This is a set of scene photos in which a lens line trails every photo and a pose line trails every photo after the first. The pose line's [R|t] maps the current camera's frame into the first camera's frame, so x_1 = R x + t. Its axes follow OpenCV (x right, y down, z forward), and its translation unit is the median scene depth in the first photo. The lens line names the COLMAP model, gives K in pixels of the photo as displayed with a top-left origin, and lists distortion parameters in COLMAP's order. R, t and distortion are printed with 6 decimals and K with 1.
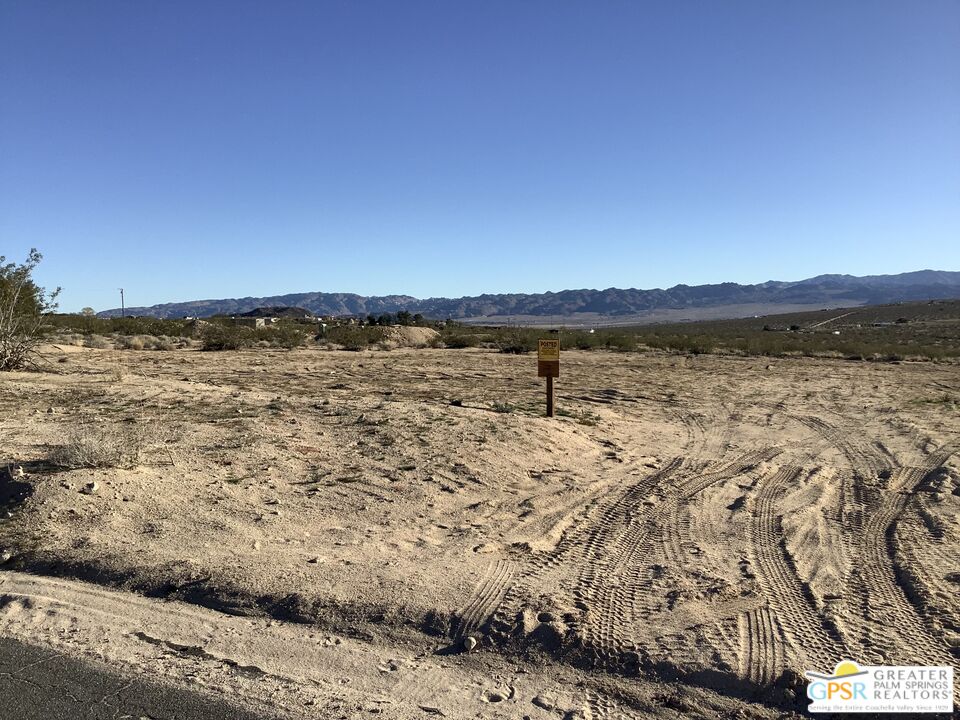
lens RADIAL K [[862.4, 0, 477.1], [0, 862.4, 368.5], [0, 0, 1]] dist [0.110344, -0.222406]
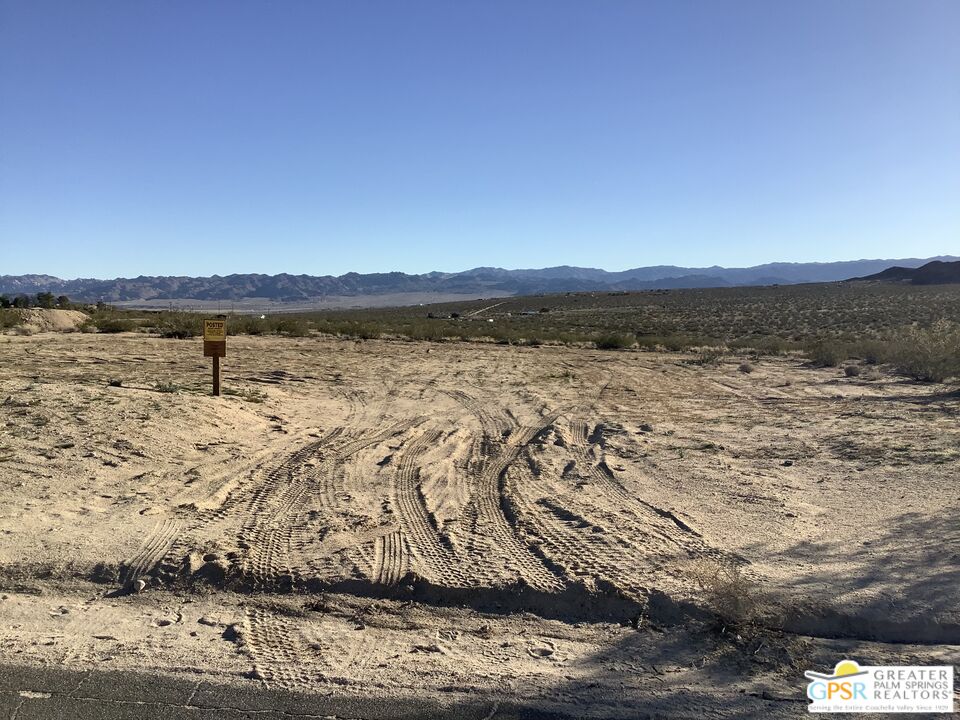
lens RADIAL K [[862.4, 0, 478.8], [0, 862.4, 359.9], [0, 0, 1]] dist [0.110344, -0.222406]
pose [[0.930253, -0.010473, 0.366770, -0.004814], [0.008378, 0.999938, 0.007305, 0.010515], [-0.366824, -0.003722, 0.930283, -0.085190]]
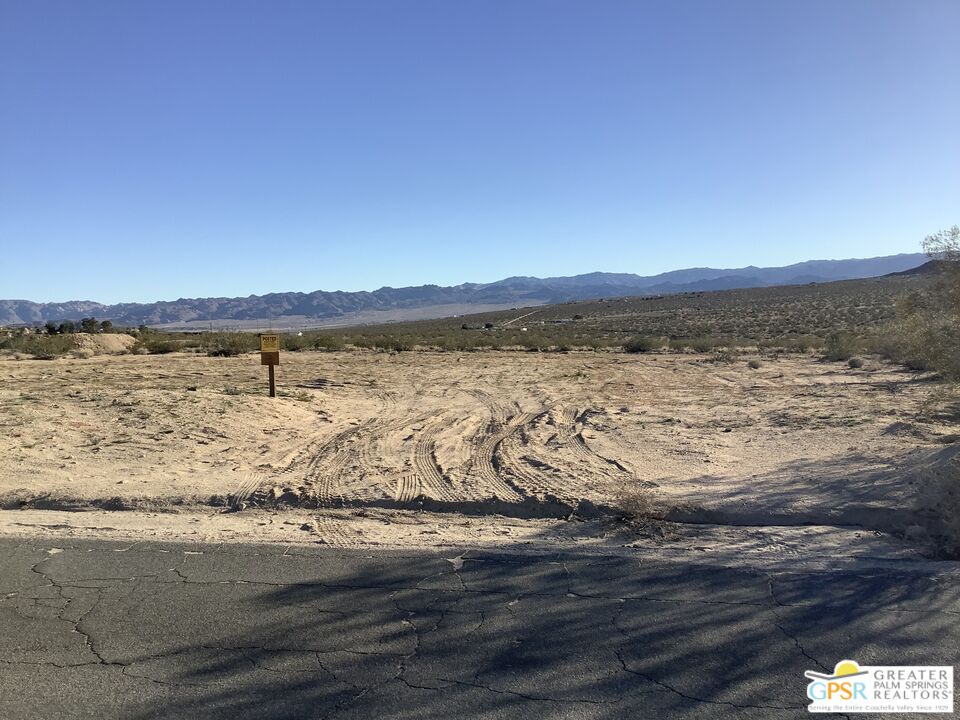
lens RADIAL K [[862.4, 0, 478.2], [0, 862.4, 349.9], [0, 0, 1]] dist [0.110344, -0.222406]
pose [[0.943929, -0.035091, 0.328279, -0.052185], [0.043024, 0.998931, -0.016931, 0.027253], [-0.327334, 0.030105, 0.944429, -0.326471]]
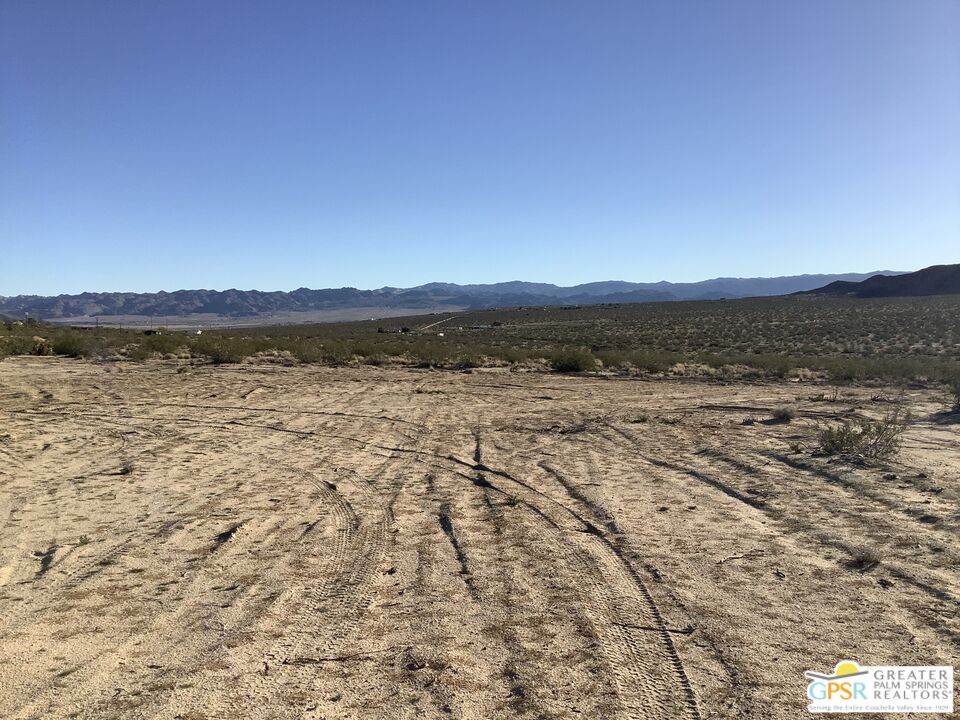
lens RADIAL K [[862.4, 0, 477.9], [0, 862.4, 337.5], [0, 0, 1]] dist [0.110344, -0.222406]
pose [[0.909354, 0.000046, 0.416022, 0.292051], [0.015995, 0.999257, -0.035073, 0.003115], [-0.415715, 0.038548, 0.908678, 0.453118]]
